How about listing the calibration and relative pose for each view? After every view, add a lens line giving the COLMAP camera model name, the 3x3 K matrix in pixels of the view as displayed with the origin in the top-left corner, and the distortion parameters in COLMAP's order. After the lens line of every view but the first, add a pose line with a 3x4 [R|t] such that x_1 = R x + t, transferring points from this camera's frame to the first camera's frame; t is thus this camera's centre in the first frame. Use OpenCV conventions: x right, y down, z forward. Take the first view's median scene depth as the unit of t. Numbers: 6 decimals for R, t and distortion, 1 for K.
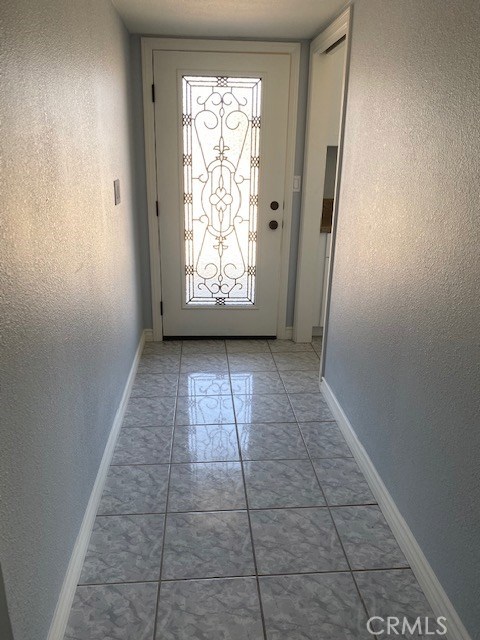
lens RADIAL K [[487.1, 0, 242.3], [0, 487.1, 320.1], [0, 0, 1]] dist [0.046957, -0.005646]
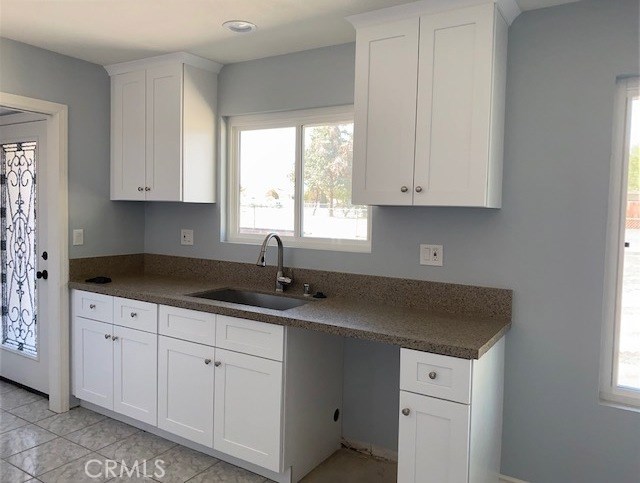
lens RADIAL K [[487.1, 0, 322.3], [0, 487.1, 237.4], [0, 0, 1]] dist [0.046957, -0.005646]
pose [[0.798368, 0.024380, -0.601676, 1.120438], [-0.196715, 0.954920, -0.222329, -0.157012], [0.569133, 0.295859, 0.767174, 0.537775]]
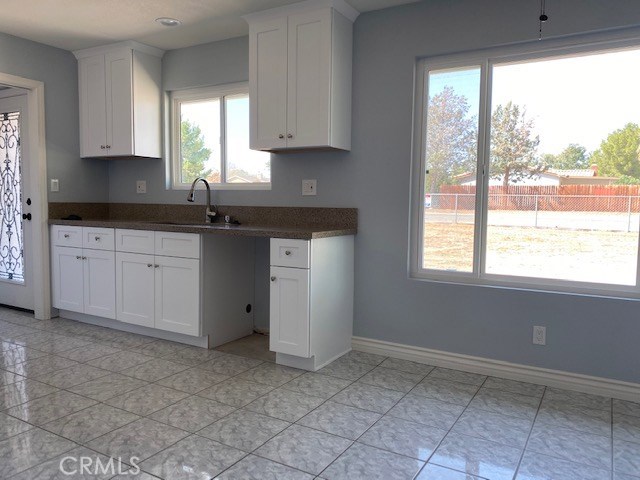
lens RADIAL K [[486.3, 0, 320.0], [0, 486.3, 240.0], [0, 0, 1]] dist [0.000552, 0.071450]
pose [[0.813560, 0.030168, -0.580698, 1.422997], [-0.186149, 0.959610, -0.210943, -0.010793], [0.550880, 0.279711, 0.786316, 0.441439]]
